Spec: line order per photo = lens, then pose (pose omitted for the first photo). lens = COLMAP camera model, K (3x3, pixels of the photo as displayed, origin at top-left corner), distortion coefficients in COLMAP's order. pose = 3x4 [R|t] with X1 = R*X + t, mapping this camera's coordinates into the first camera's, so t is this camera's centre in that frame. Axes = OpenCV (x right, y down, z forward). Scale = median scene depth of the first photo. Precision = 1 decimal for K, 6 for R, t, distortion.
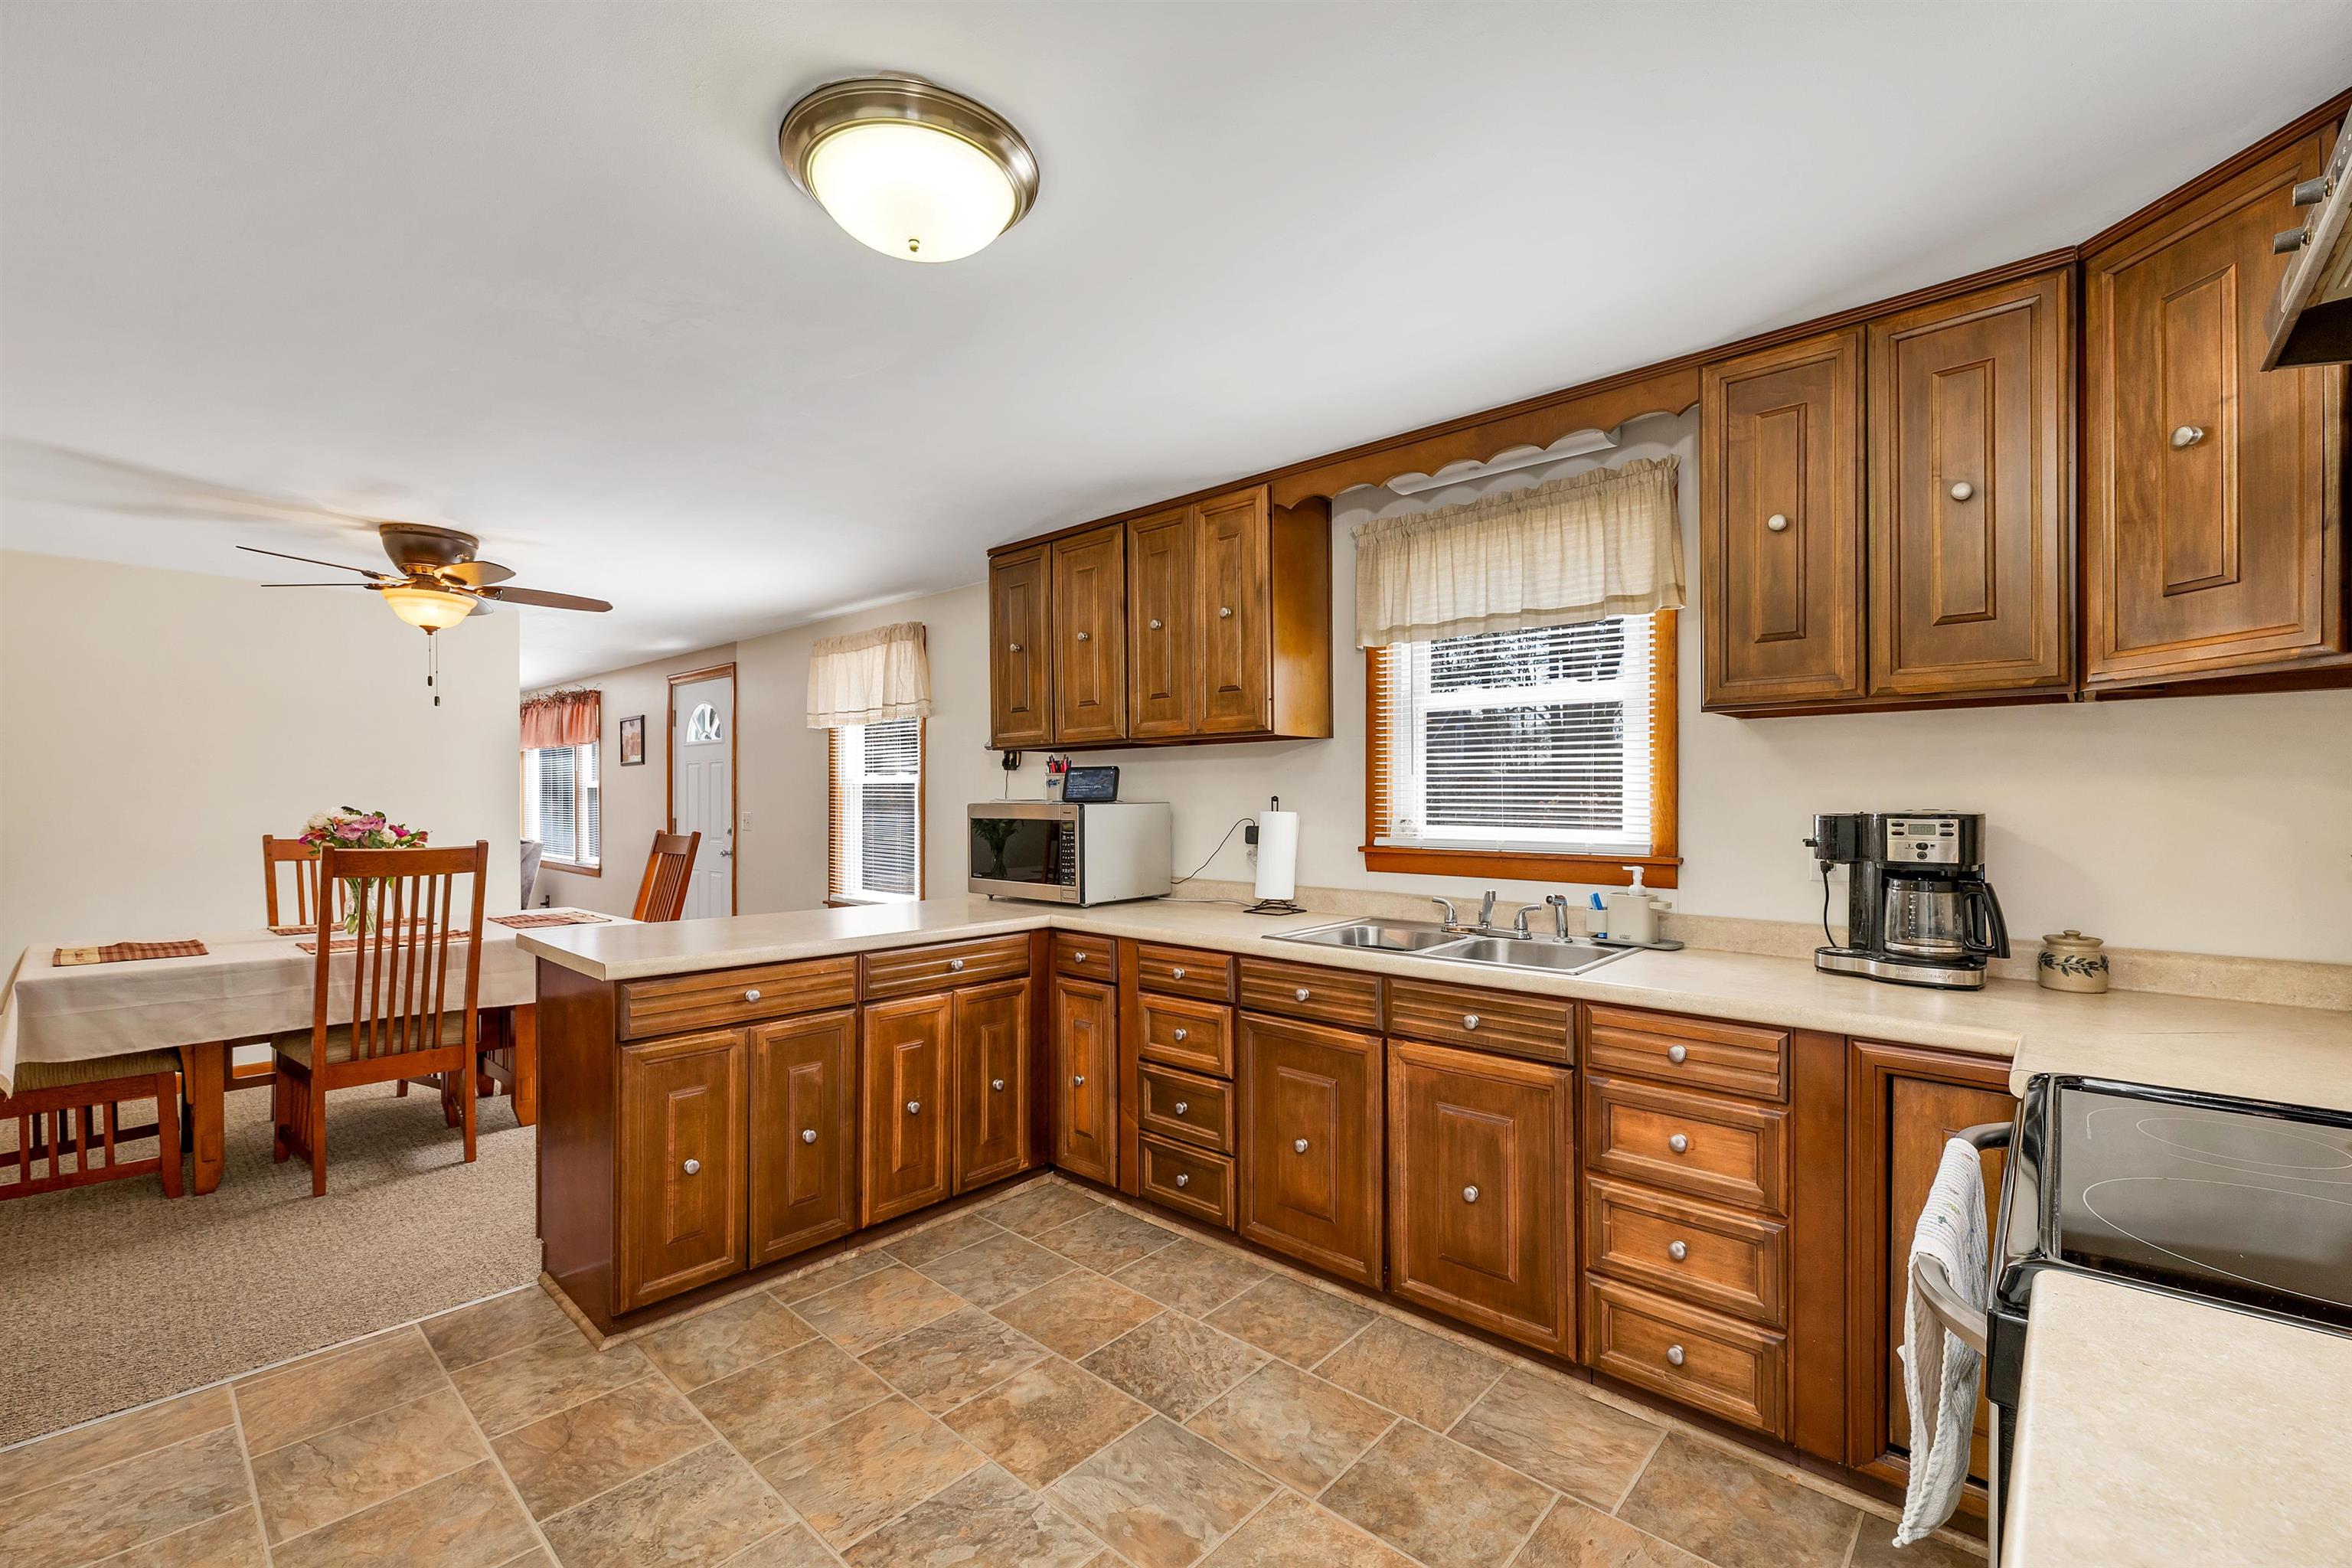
lens RADIAL K [[980.3, 0, 1160.1], [0, 980.3, 790.8], [0, 0, 1]] dist [0.000303, -0.000251]
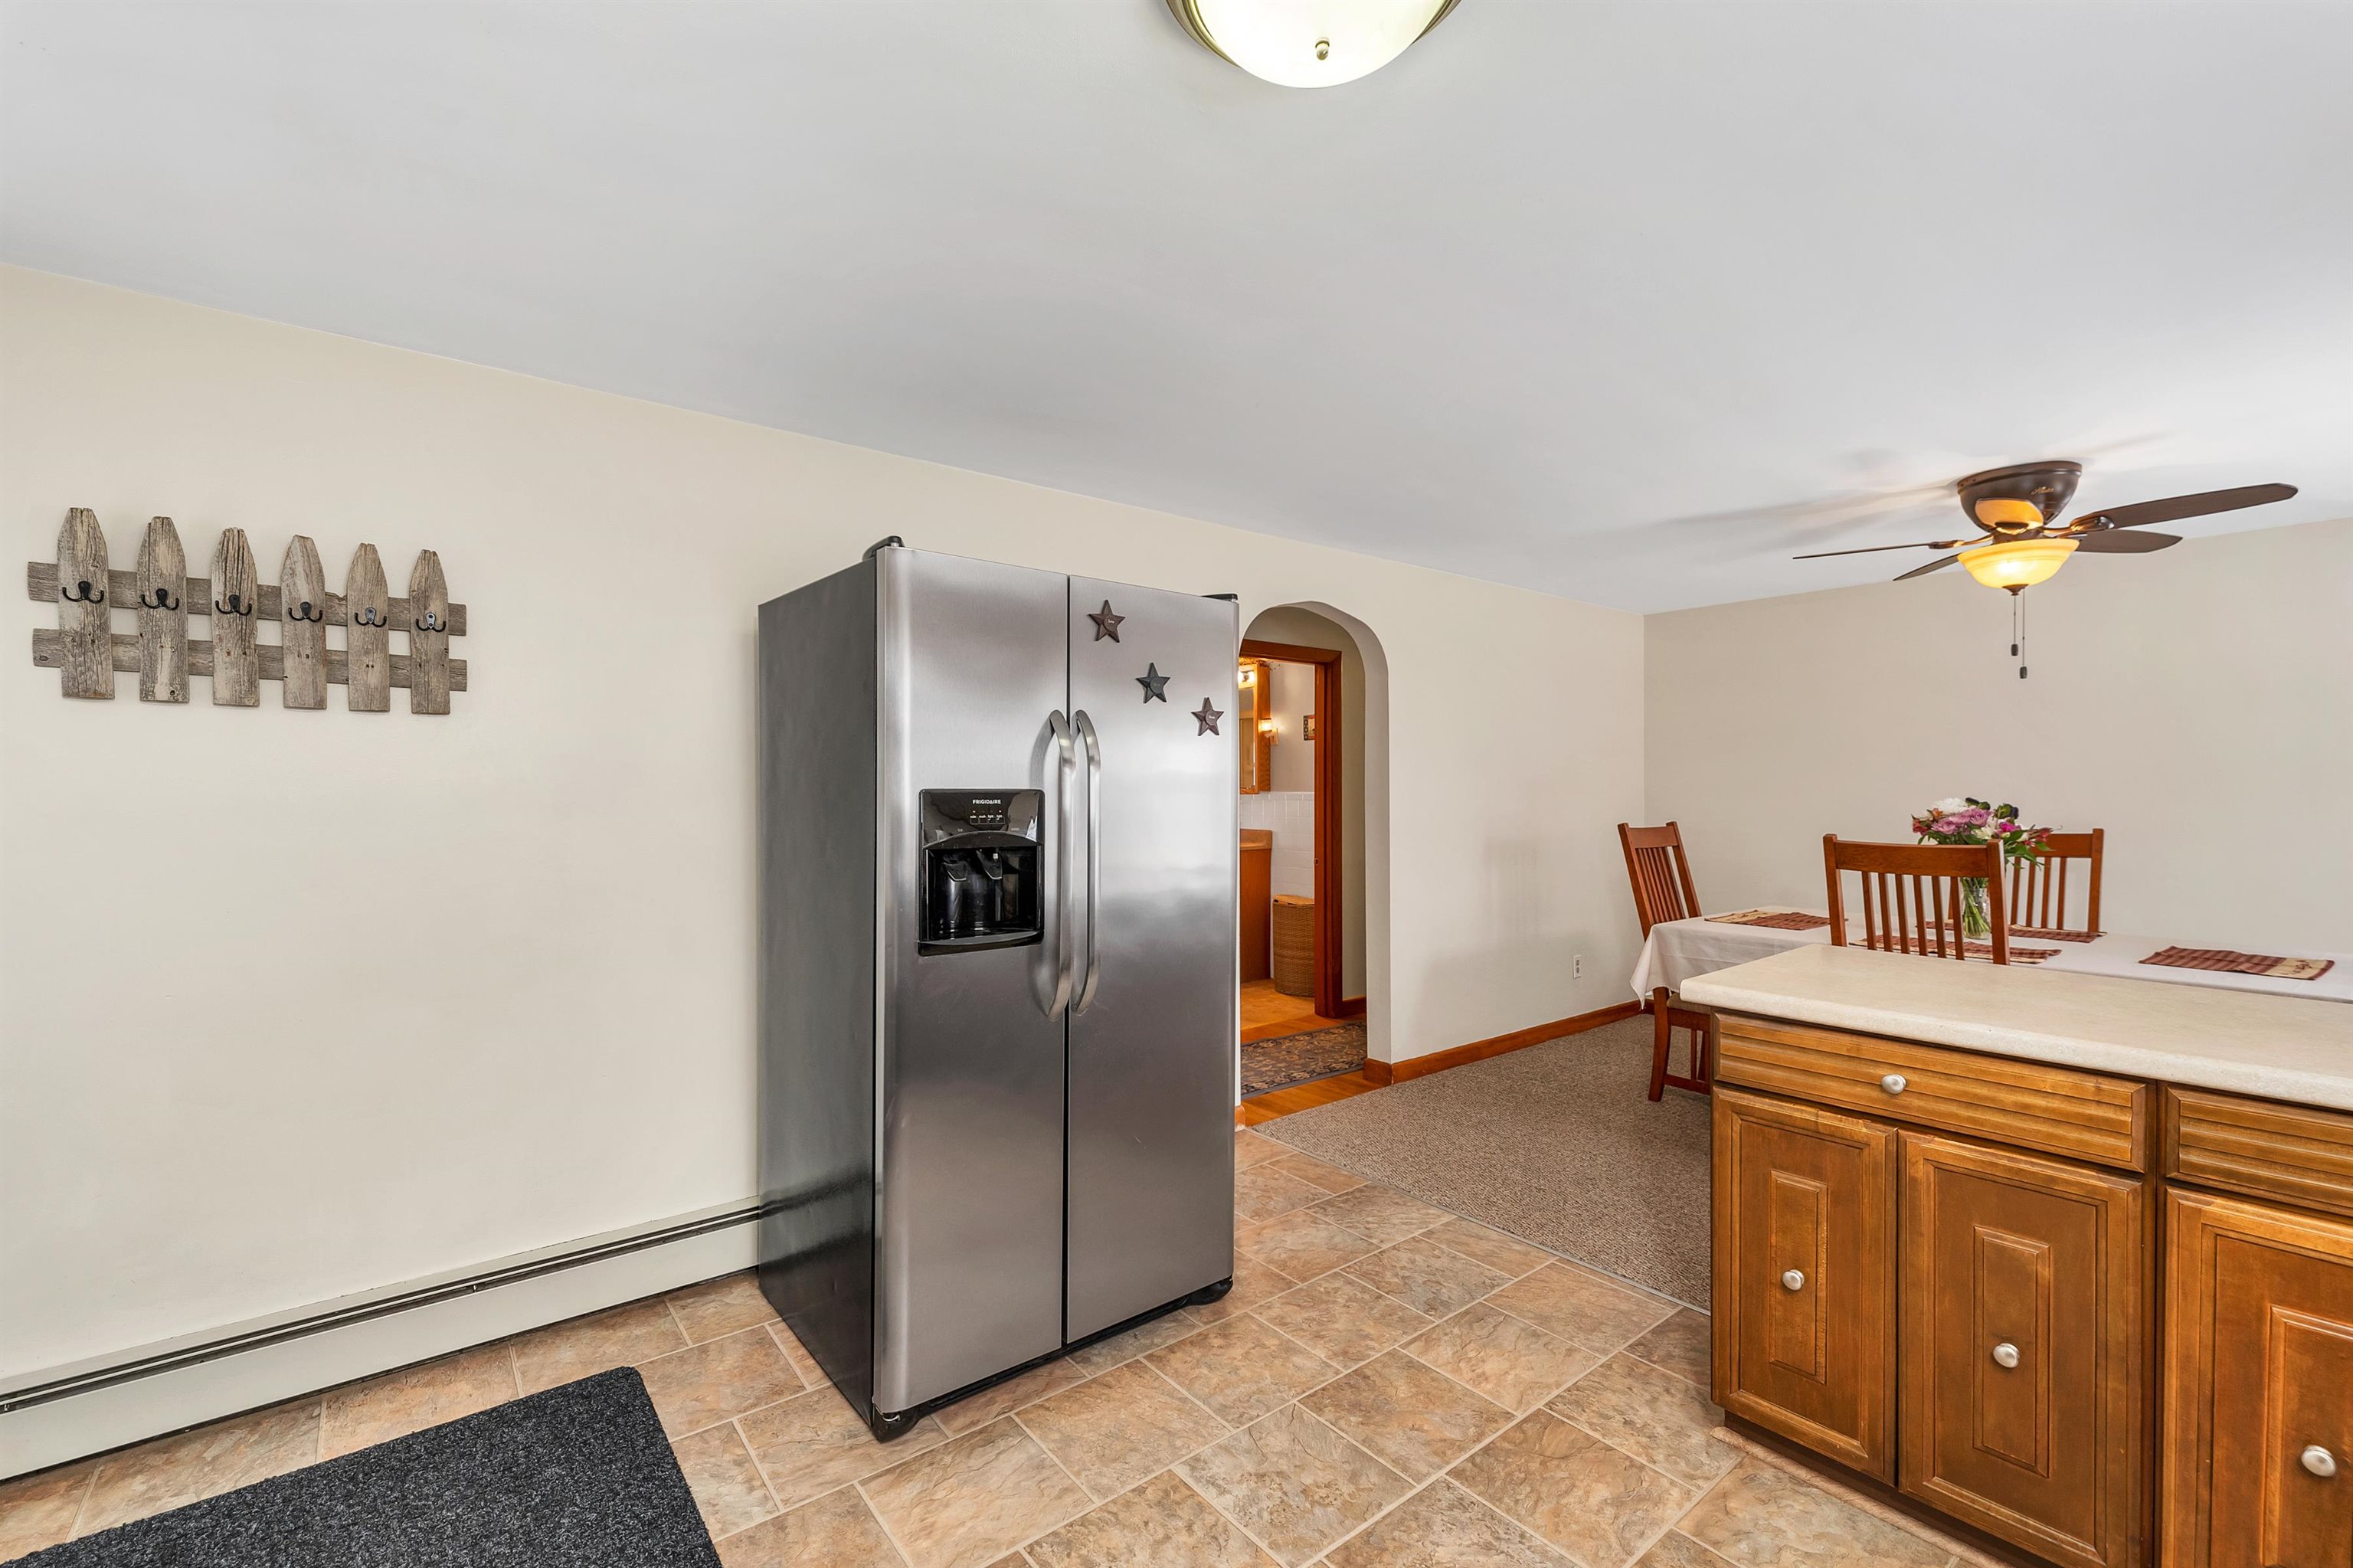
lens RADIAL K [[990.9, 0, 1169.2], [0, 990.9, 805.5], [0, 0, 1]] dist [-0.000543, -0.000253]
pose [[-0.153854, 0.012738, -0.988012, 0.326399], [0.008908, 0.999894, 0.011505, 0.008874], [0.988053, -0.007031, -0.153951, 0.629839]]
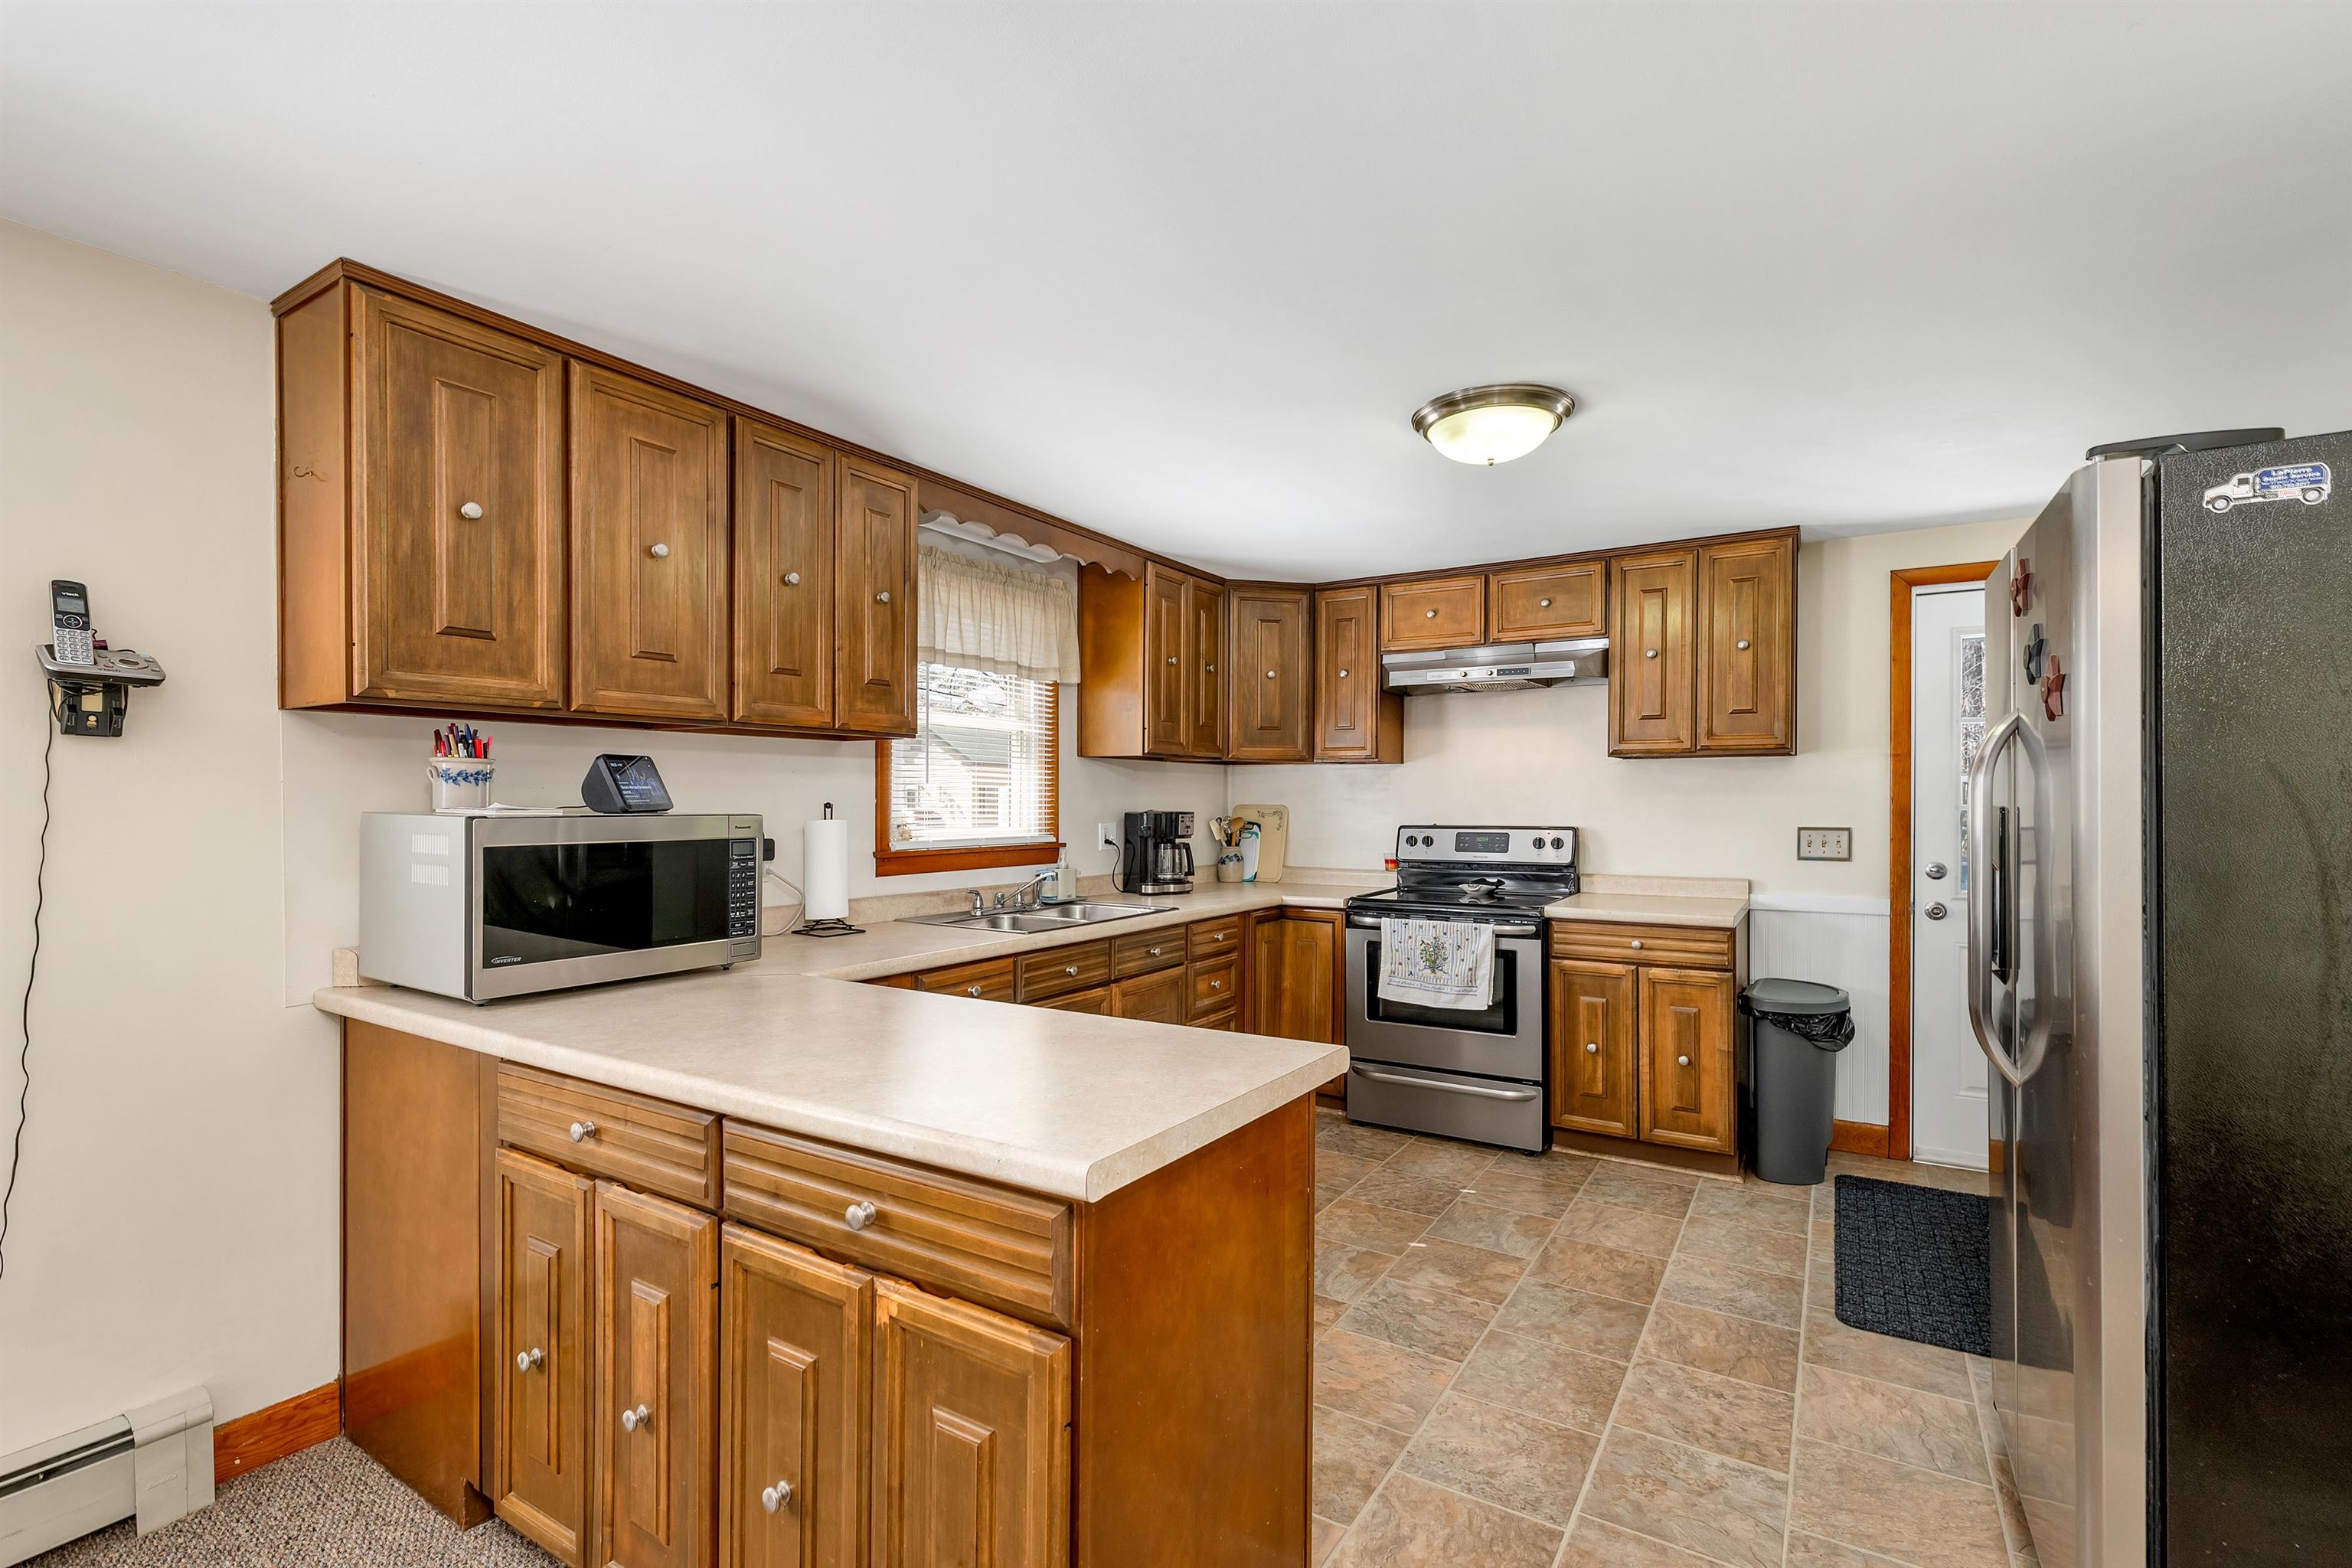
lens RADIAL K [[1059.7, 0, 1174.4], [0, 1059.7, 798.0], [0, 0, 1]] dist [0.000612, -0.000077]
pose [[-0.182713, 0.003203, 0.983161, -1.170825], [-0.008640, 0.999951, -0.004863, 0.004197], [-0.983128, -0.009383, -0.182676, 1.147509]]
